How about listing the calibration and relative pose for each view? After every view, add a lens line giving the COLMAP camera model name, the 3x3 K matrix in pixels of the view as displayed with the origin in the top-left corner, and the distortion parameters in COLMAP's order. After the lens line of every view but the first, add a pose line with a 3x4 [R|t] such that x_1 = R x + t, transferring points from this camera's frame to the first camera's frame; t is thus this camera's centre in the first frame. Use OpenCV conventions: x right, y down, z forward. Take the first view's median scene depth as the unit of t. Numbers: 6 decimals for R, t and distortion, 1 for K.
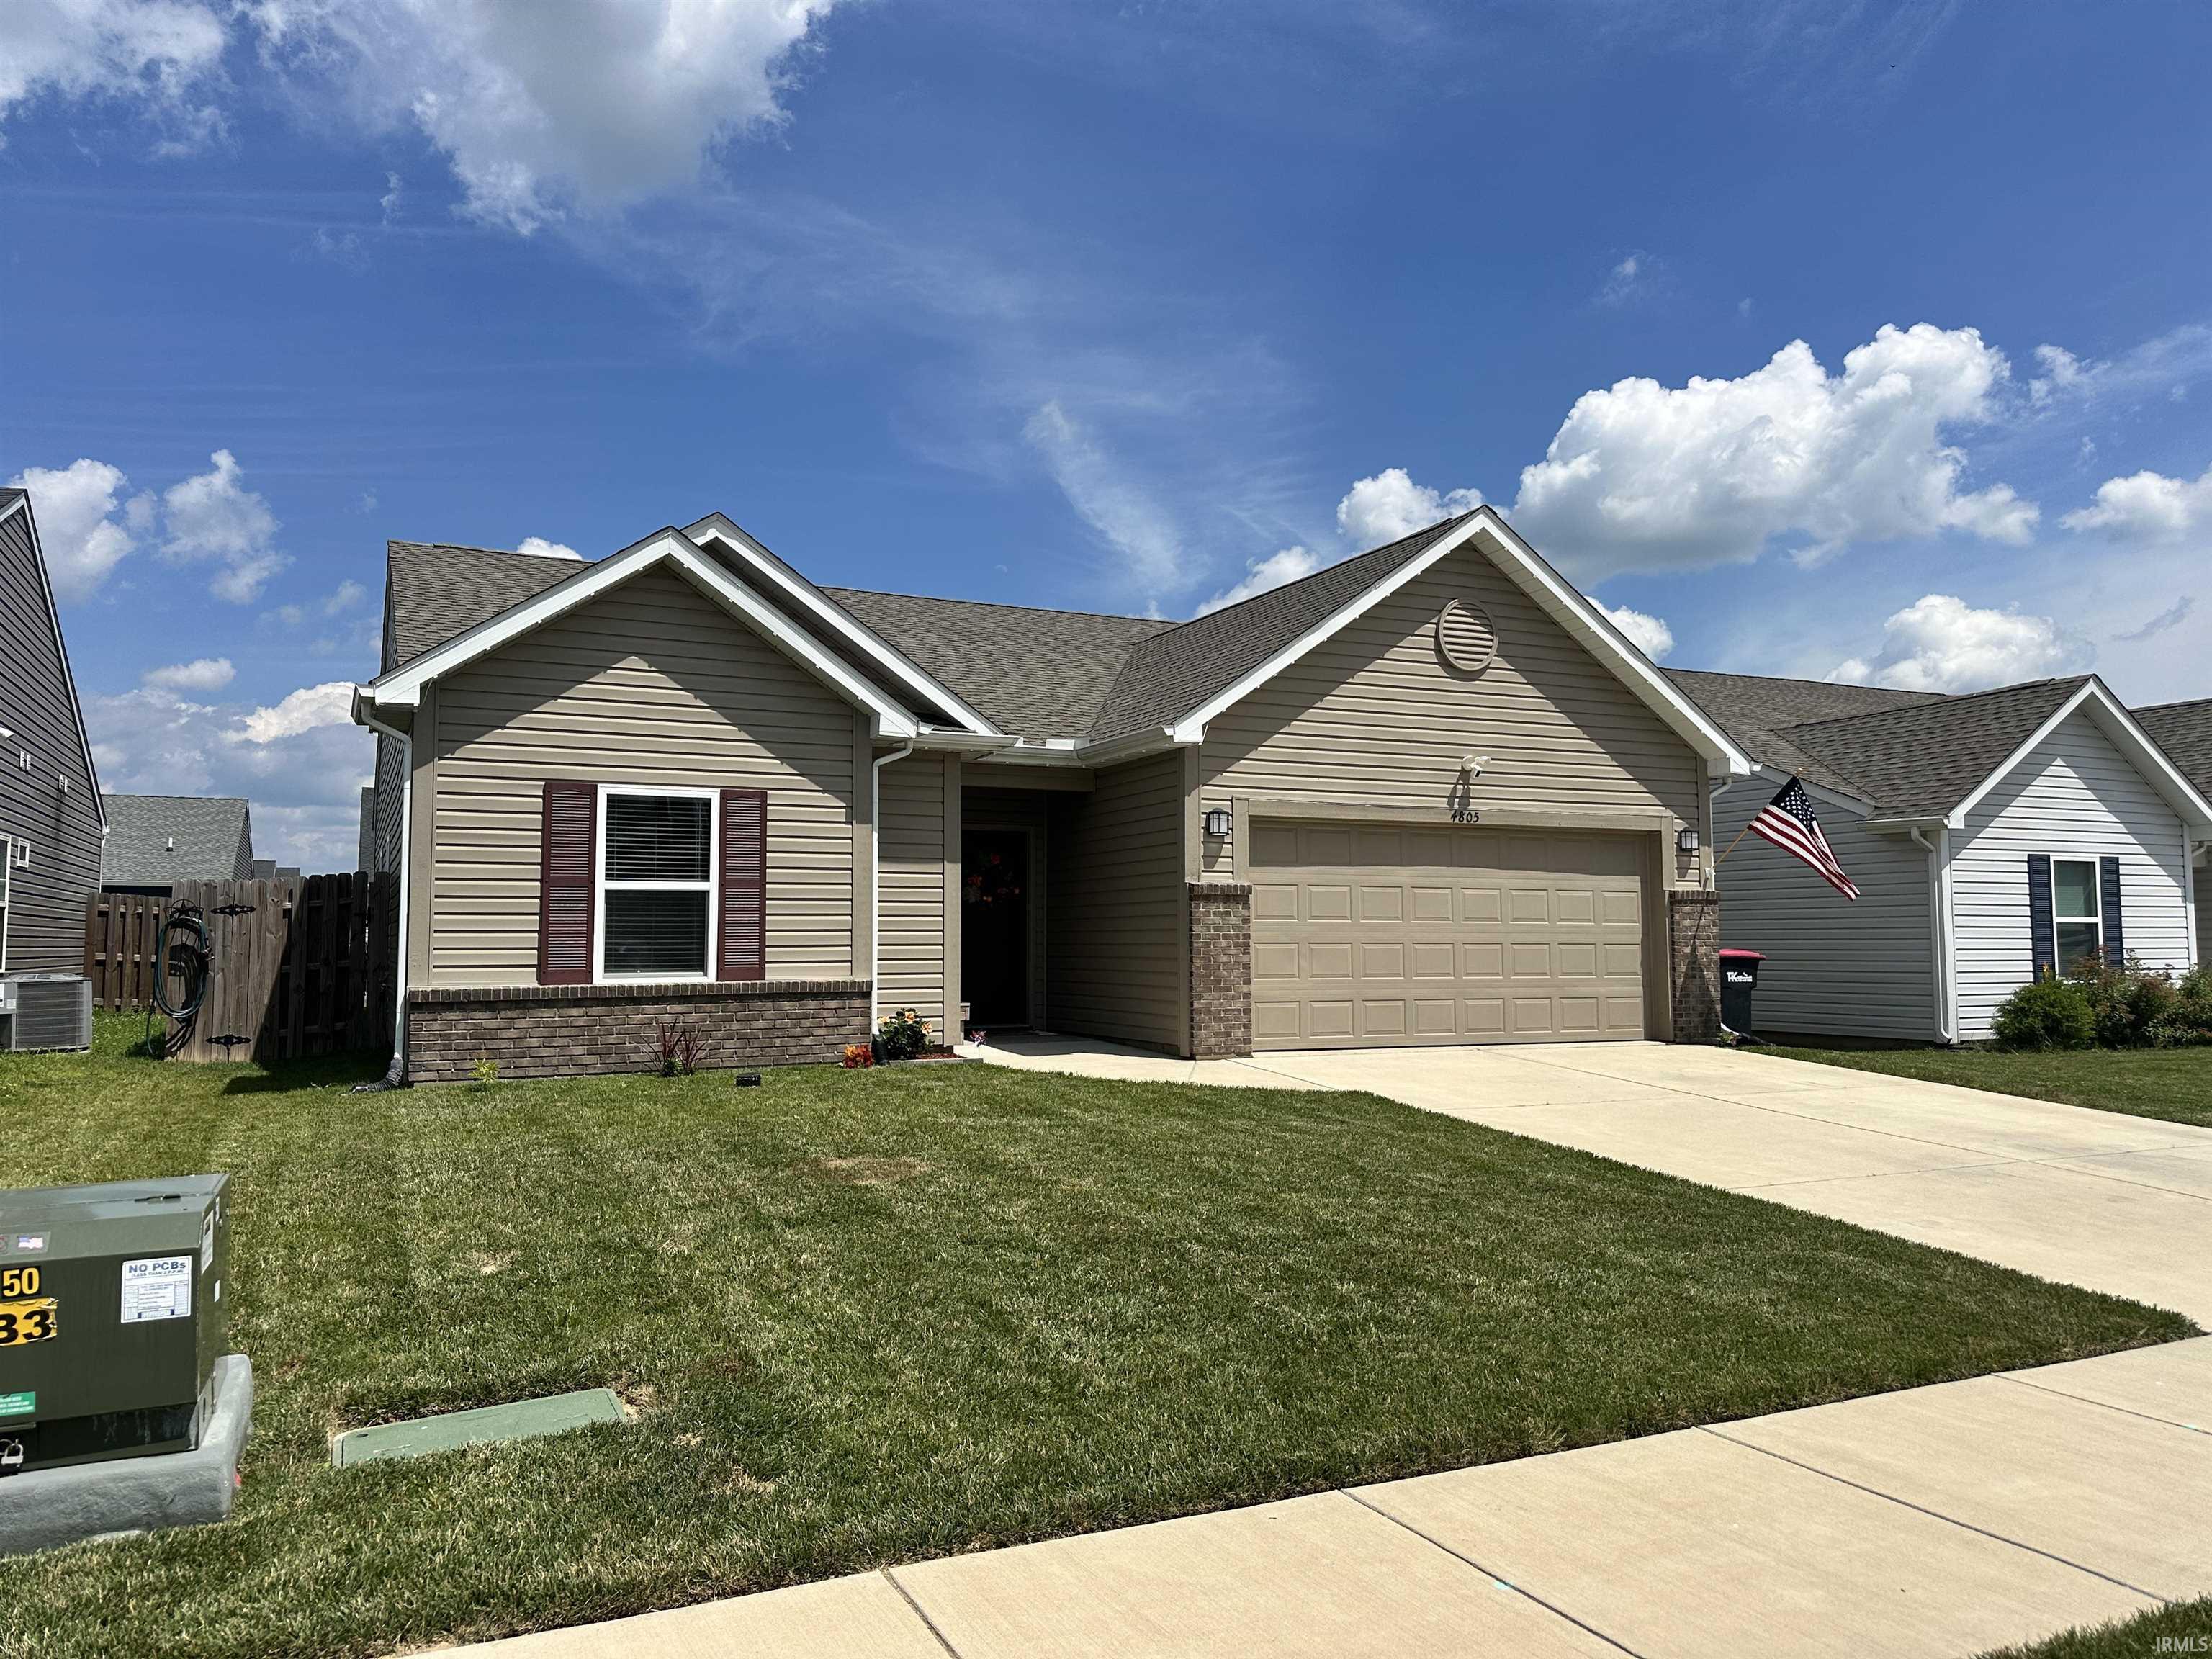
lens RADIAL K [[1554.3, 0, 1100.8], [0, 1554.3, 824.4], [0, 0, 1]] dist [0.076873, -0.122987]
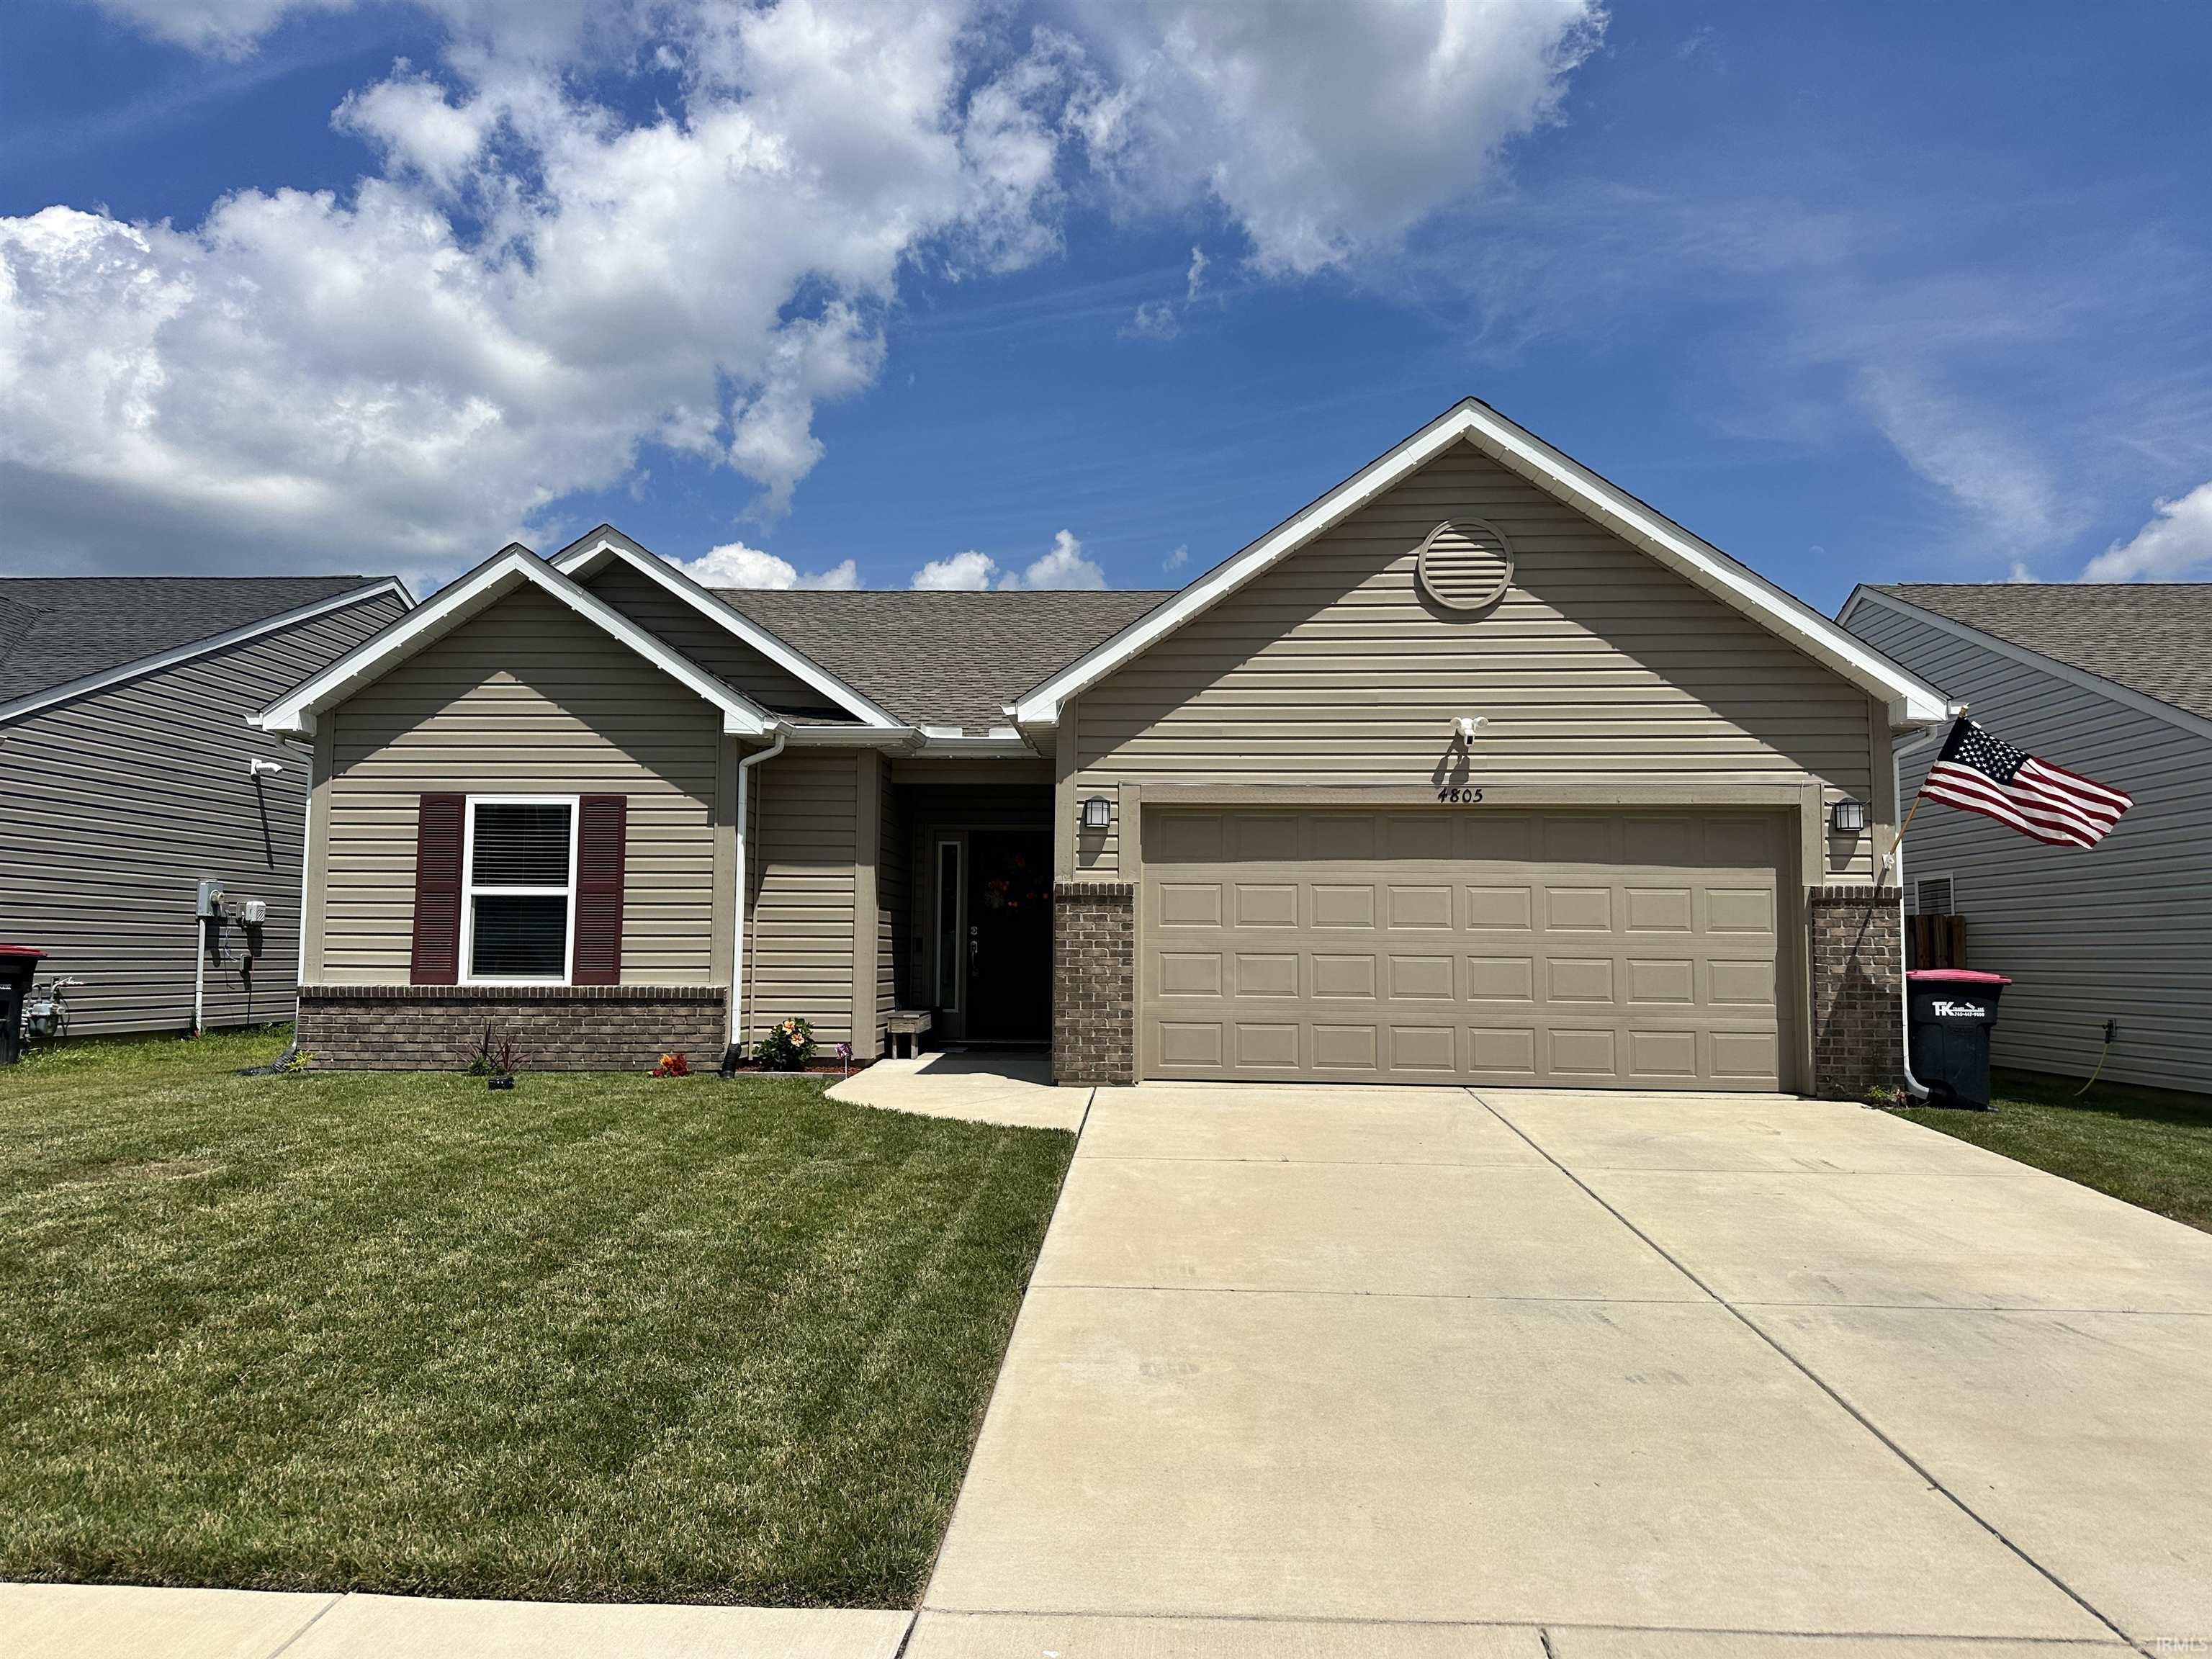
lens RADIAL K [[1593.2, 0, 1106.0], [0, 1593.2, 829.5], [0, 0, 1]] dist [0.058367, -0.079473]
pose [[0.879013, -0.029377, -0.475892, 0.498730], [0.025738, 0.999568, -0.014164, 0.020814], [0.476102, 0.000202, 0.879390, 0.223519]]
